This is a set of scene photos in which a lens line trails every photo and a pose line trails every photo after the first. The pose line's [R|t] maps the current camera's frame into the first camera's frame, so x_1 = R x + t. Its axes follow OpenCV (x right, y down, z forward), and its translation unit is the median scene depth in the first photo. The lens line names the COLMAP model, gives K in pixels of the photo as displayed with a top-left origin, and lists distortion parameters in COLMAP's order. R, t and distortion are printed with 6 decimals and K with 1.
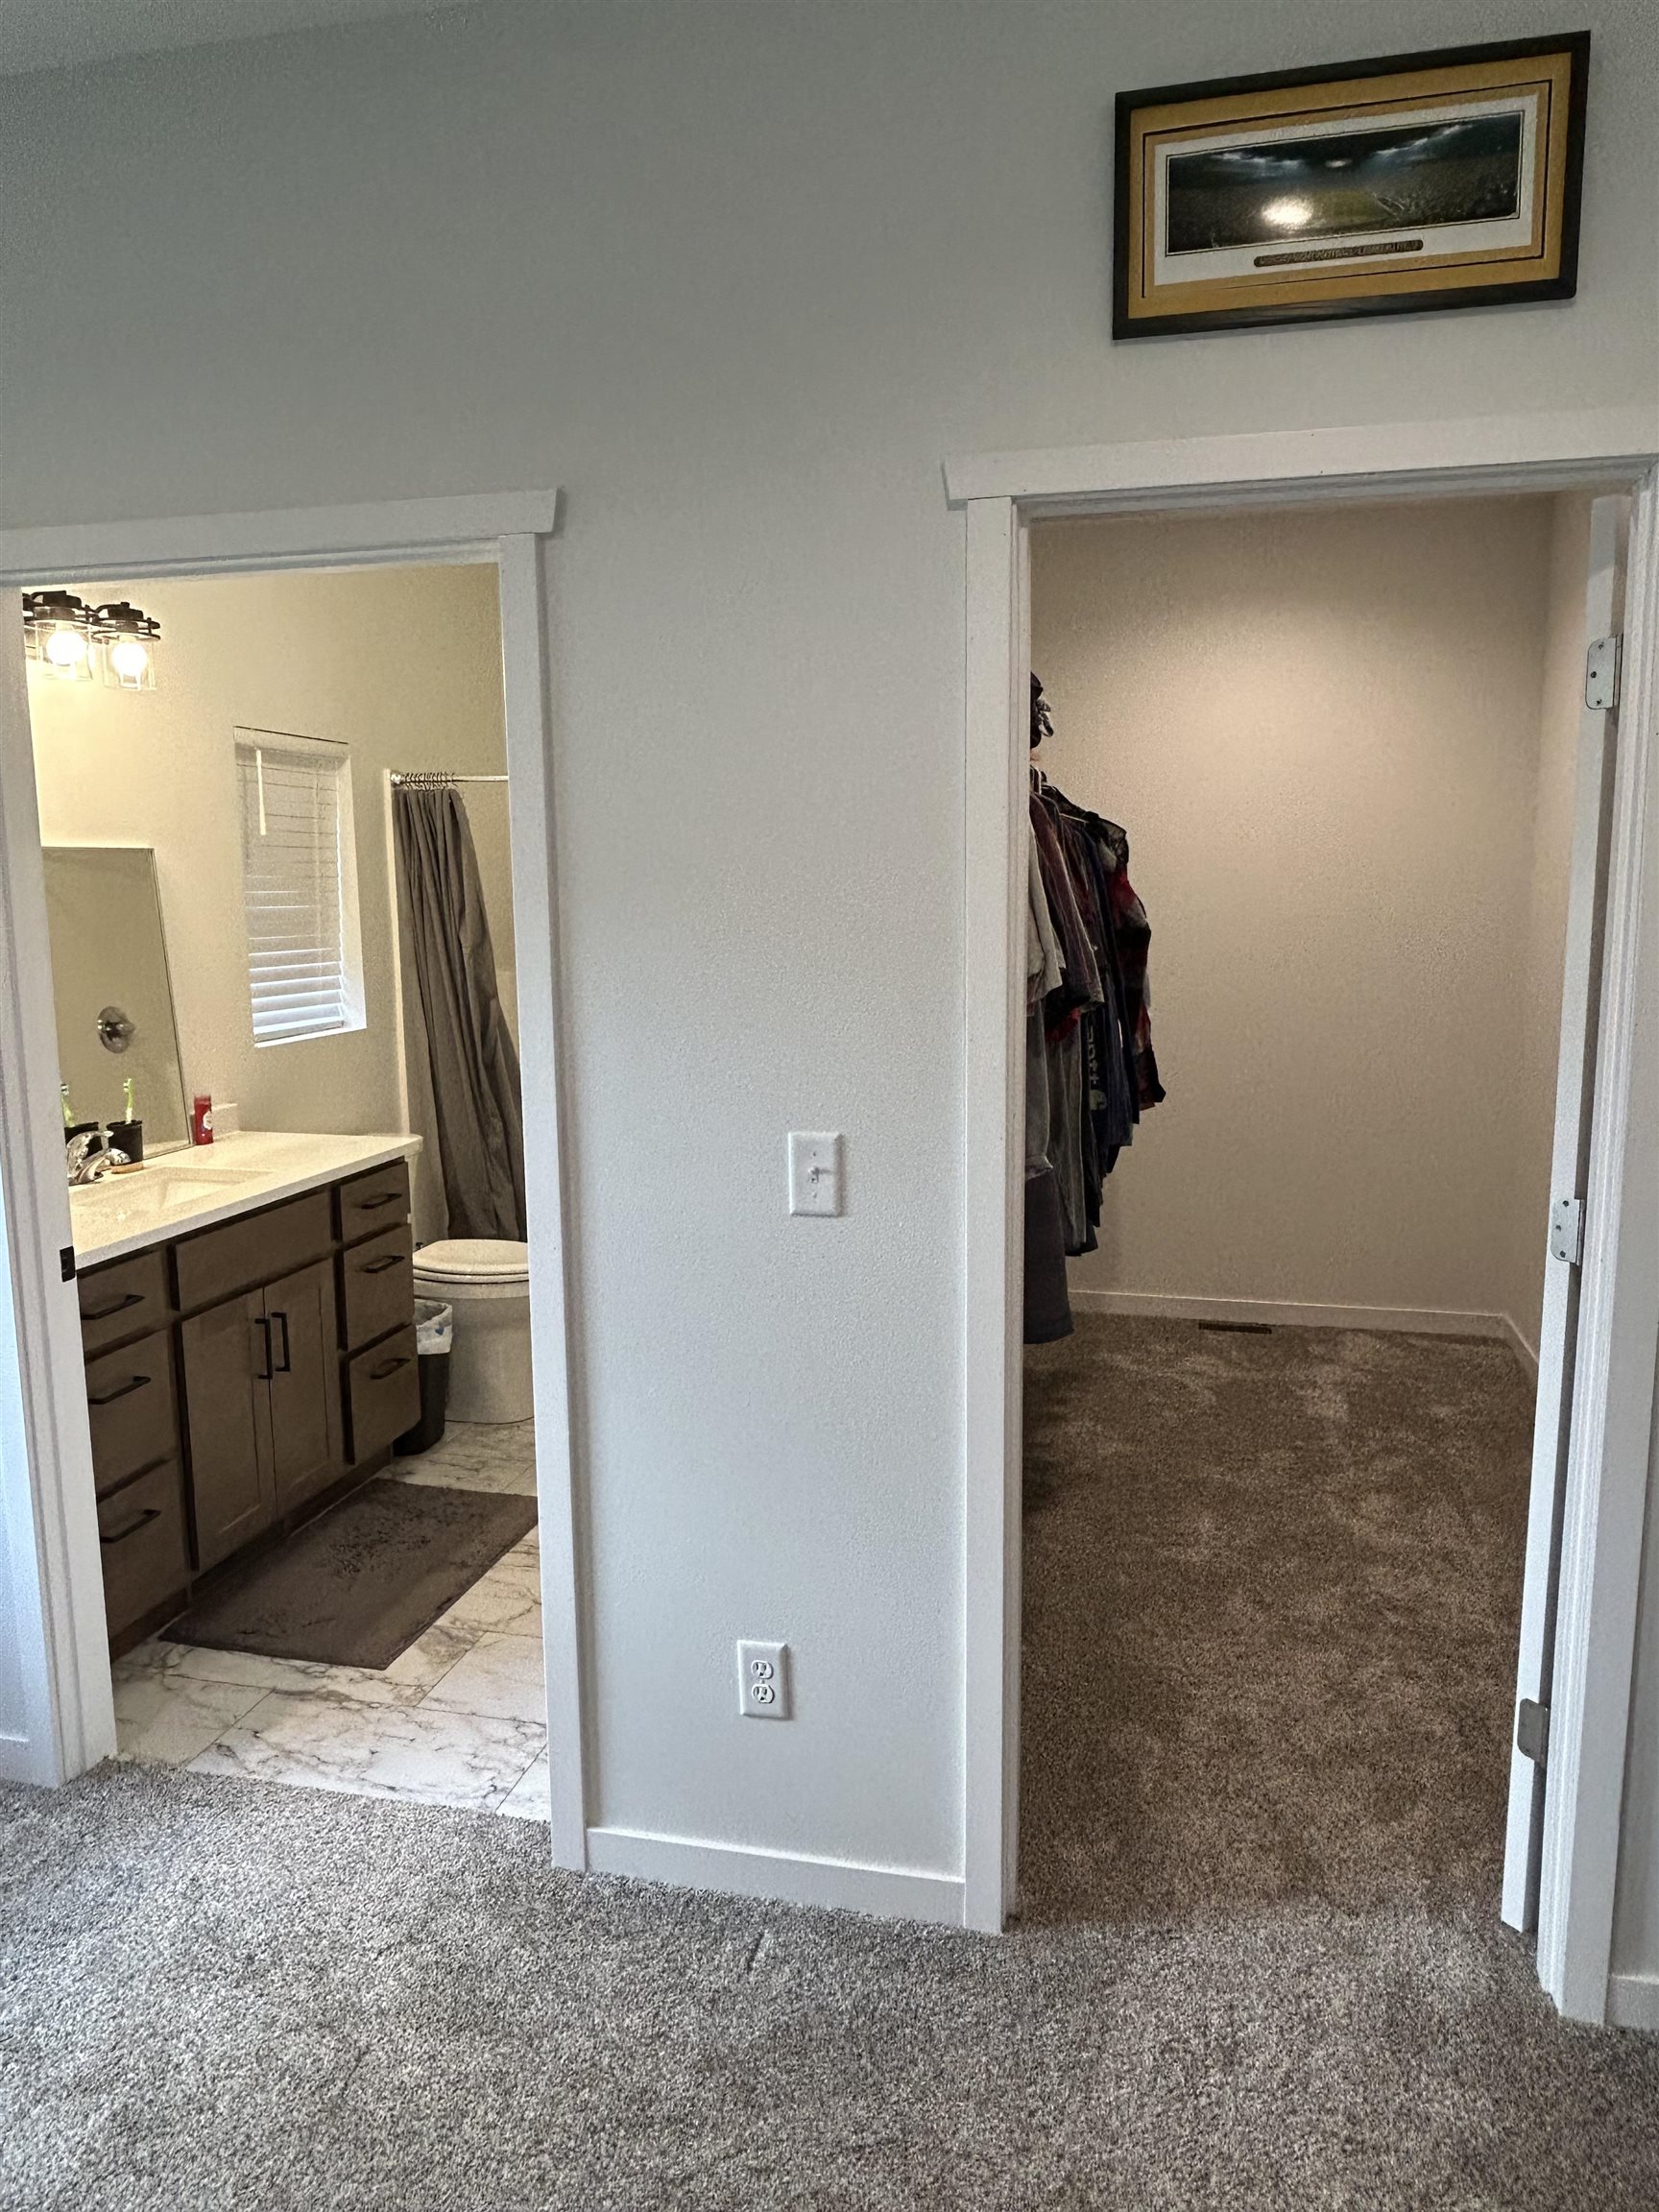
lens RADIAL K [[1510.9, 0, 837.7], [0, 1510.9, 1102.3], [0, 0, 1]] dist [0.008996, -0.021331]
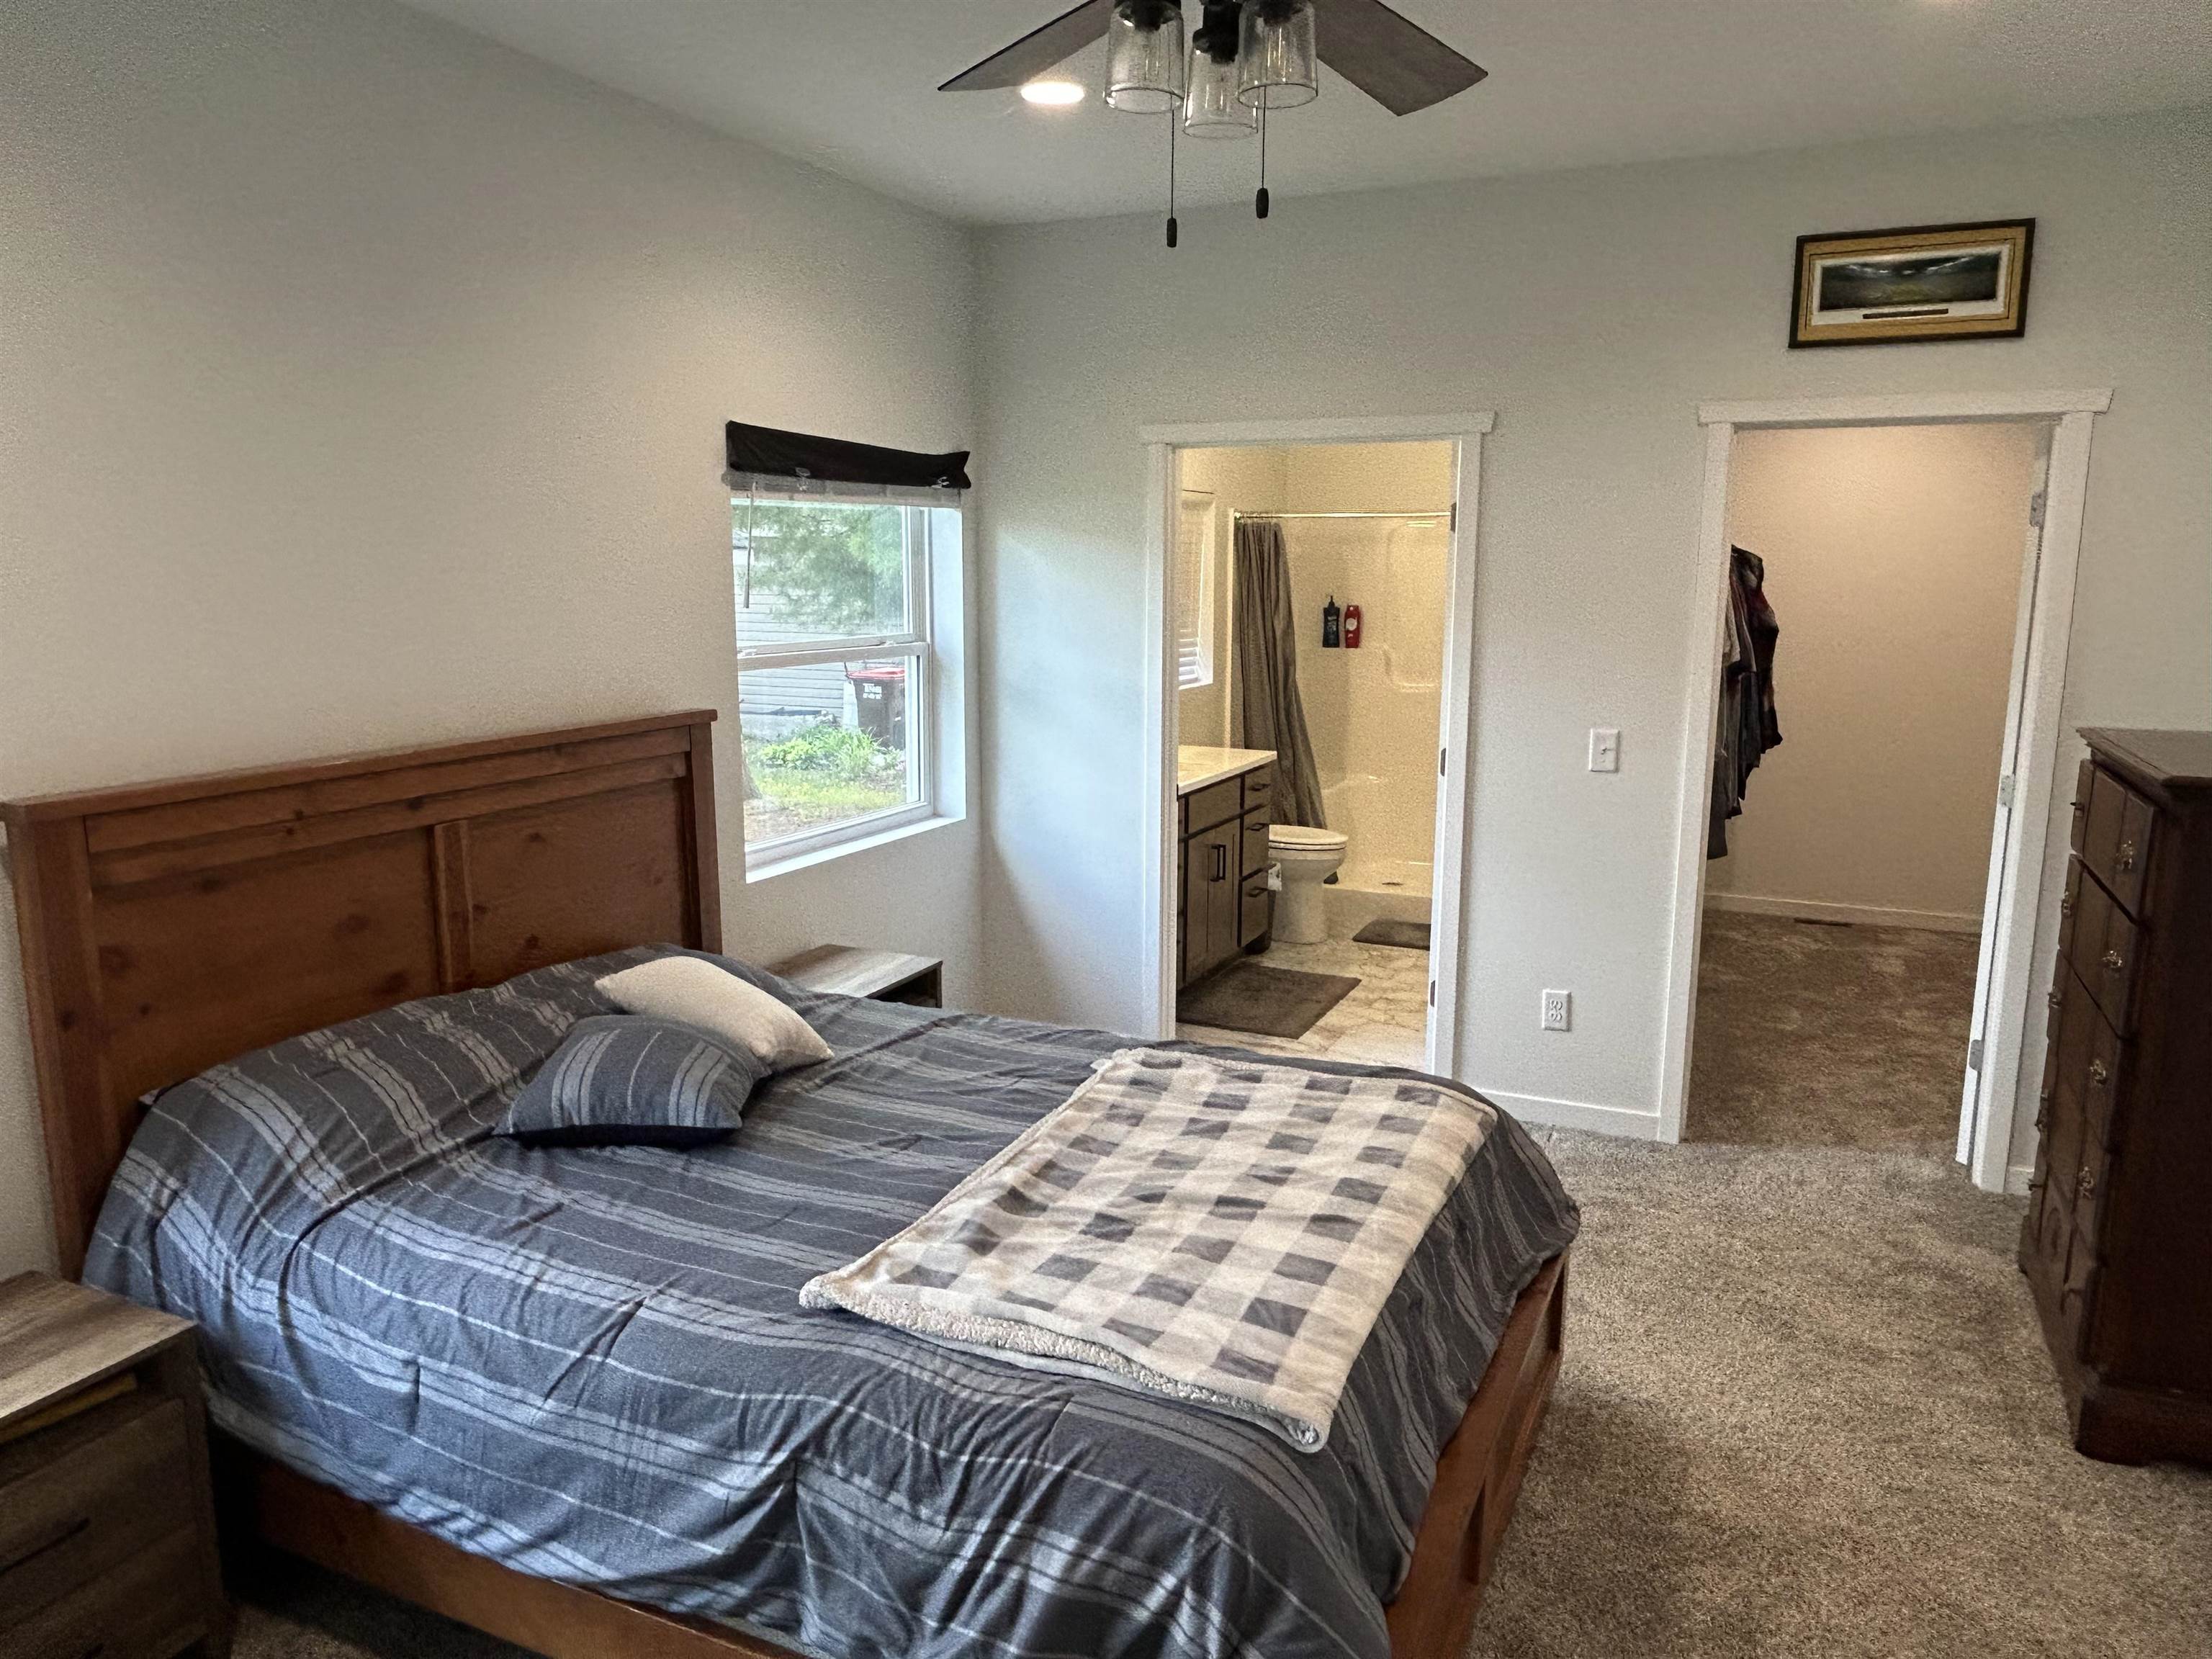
lens RADIAL K [[1510.9, 0, 1096.9], [0, 1510.9, 833.4], [0, 0, 1]] dist [0.008996, -0.021331]
pose [[0.979797, 0.046735, -0.194459, -0.169737], [-0.040265, 0.998500, 0.037094, 0.066579], [0.195901, -0.028515, 0.980209, -0.671345]]
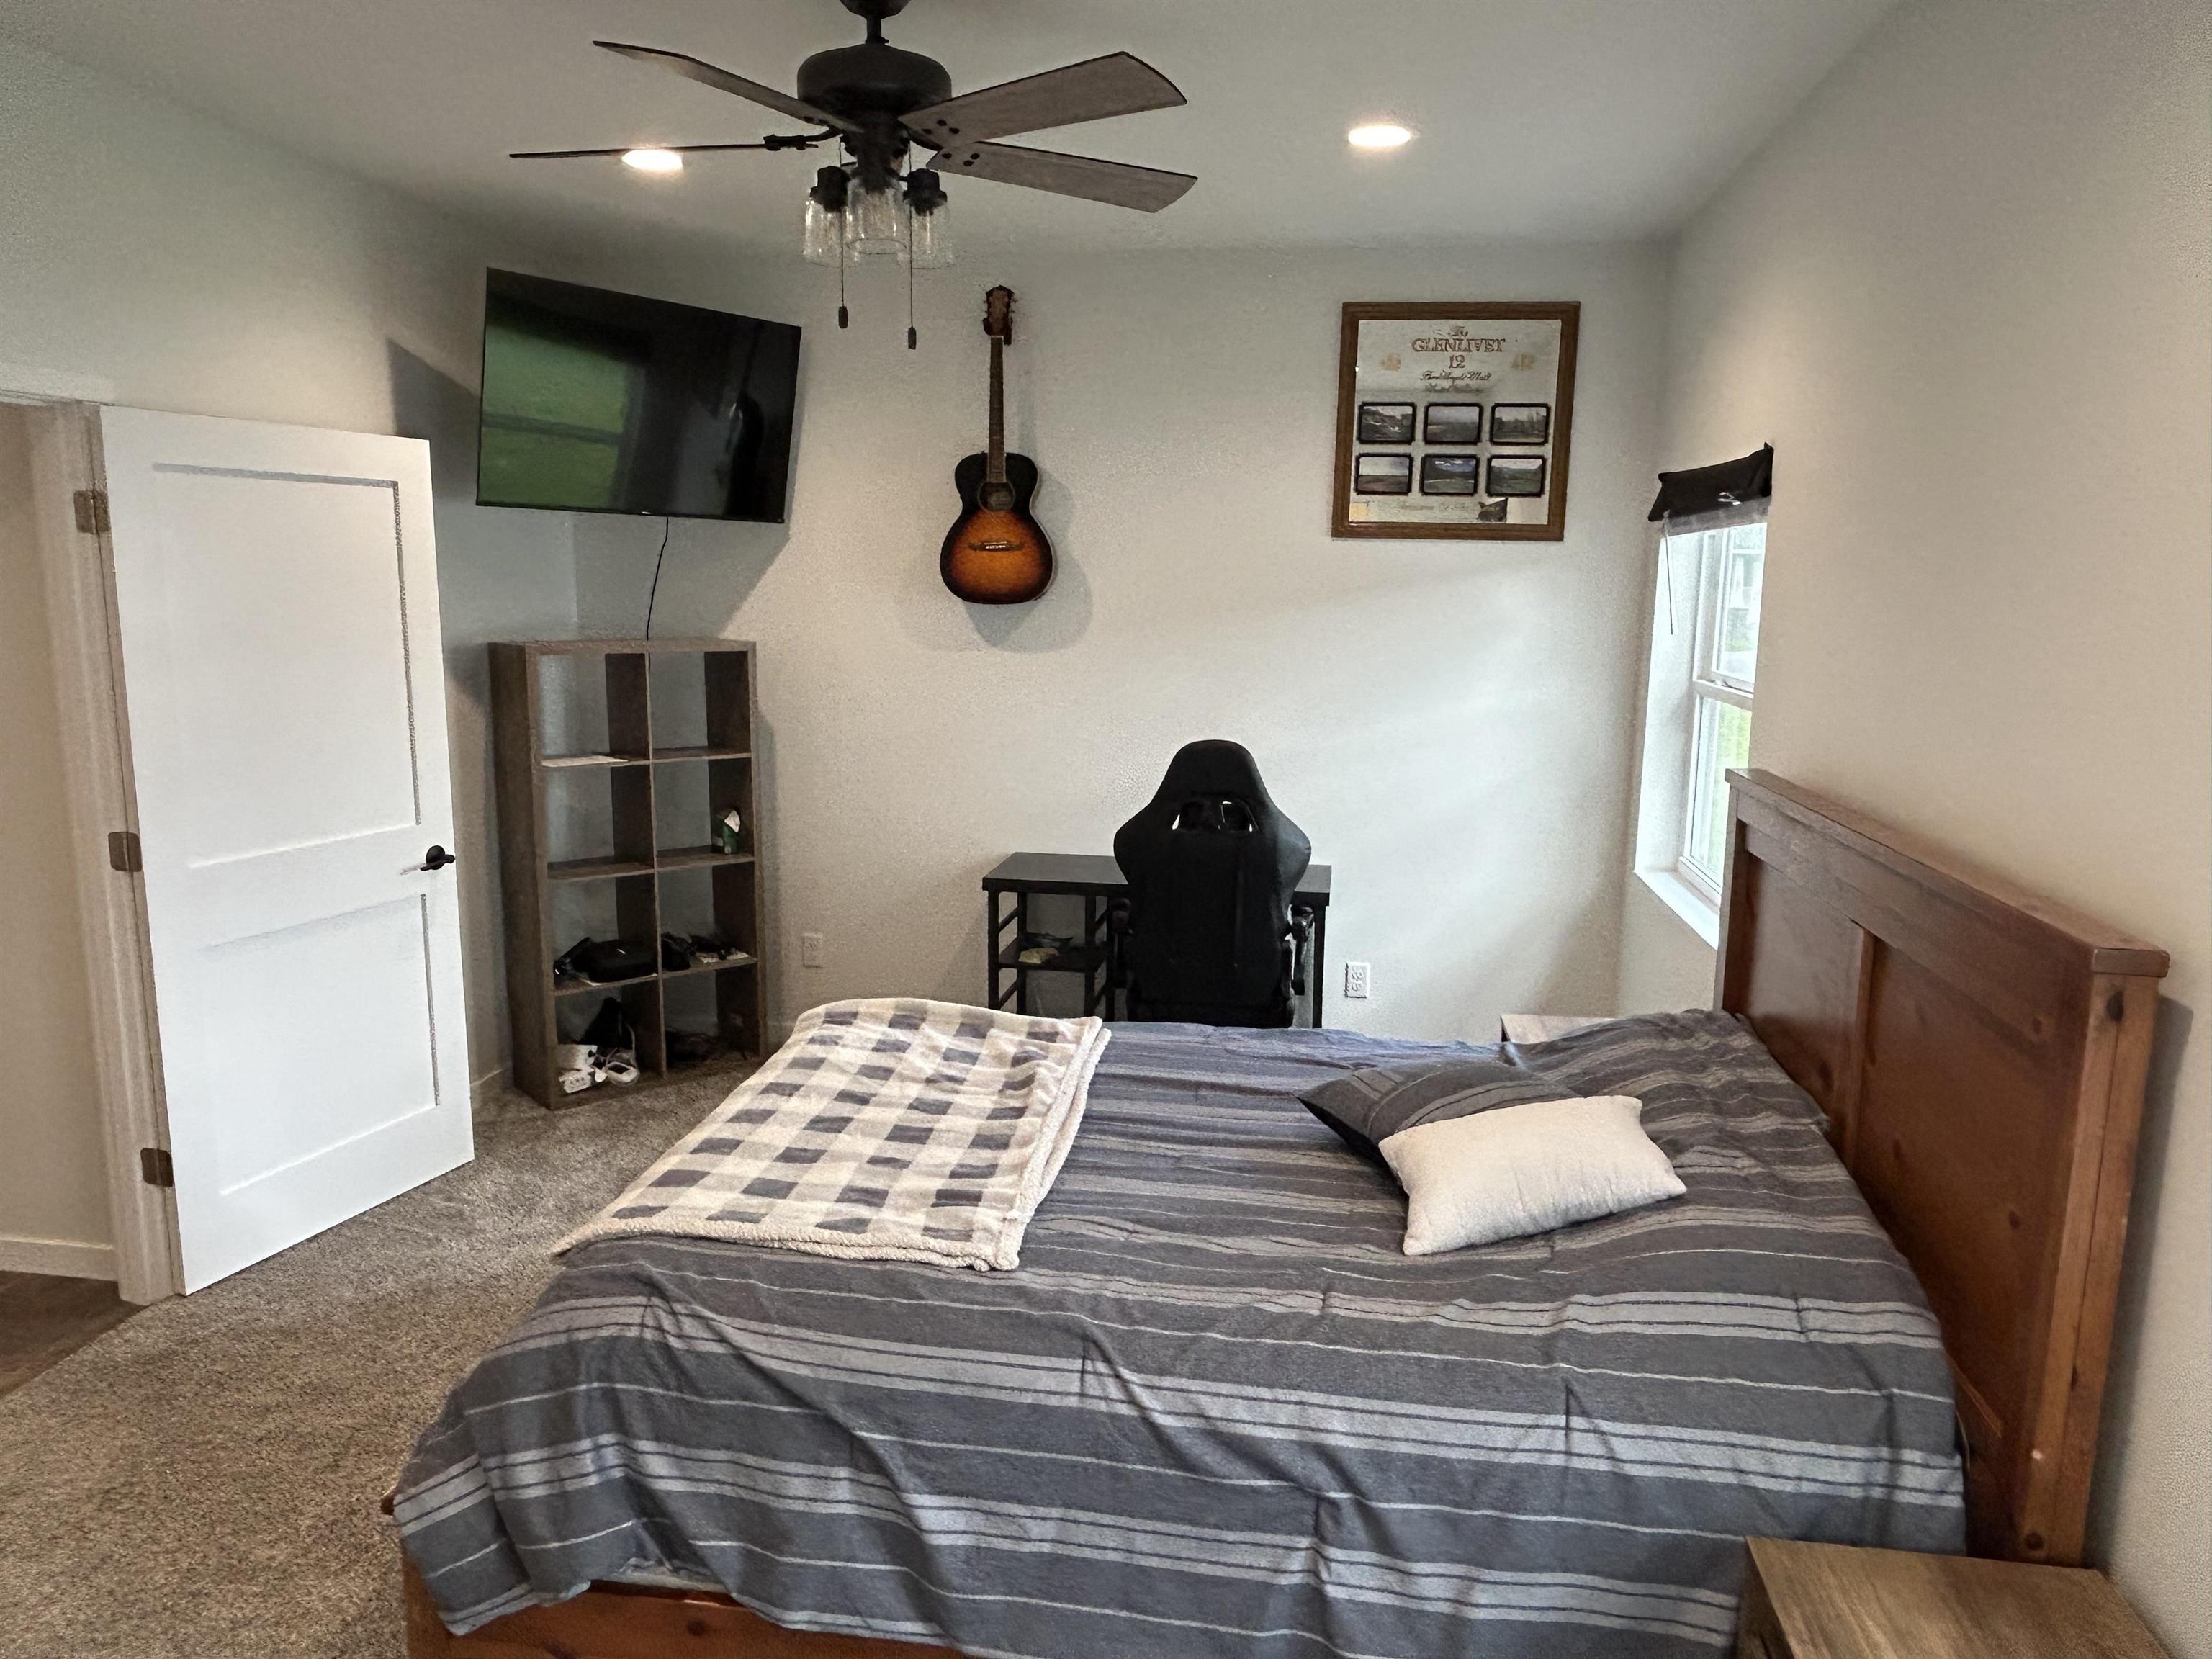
lens RADIAL K [[1510.9, 0, 1096.9], [0, 1510.9, 833.4], [0, 0, 1]] dist [0.008996, -0.021331]
pose [[-0.996921, 0.009381, -0.077852, -0.295902], [-0.015139, 0.951116, 0.308463, -0.139565], [0.076940, 0.308692, -0.948045, 0.723320]]
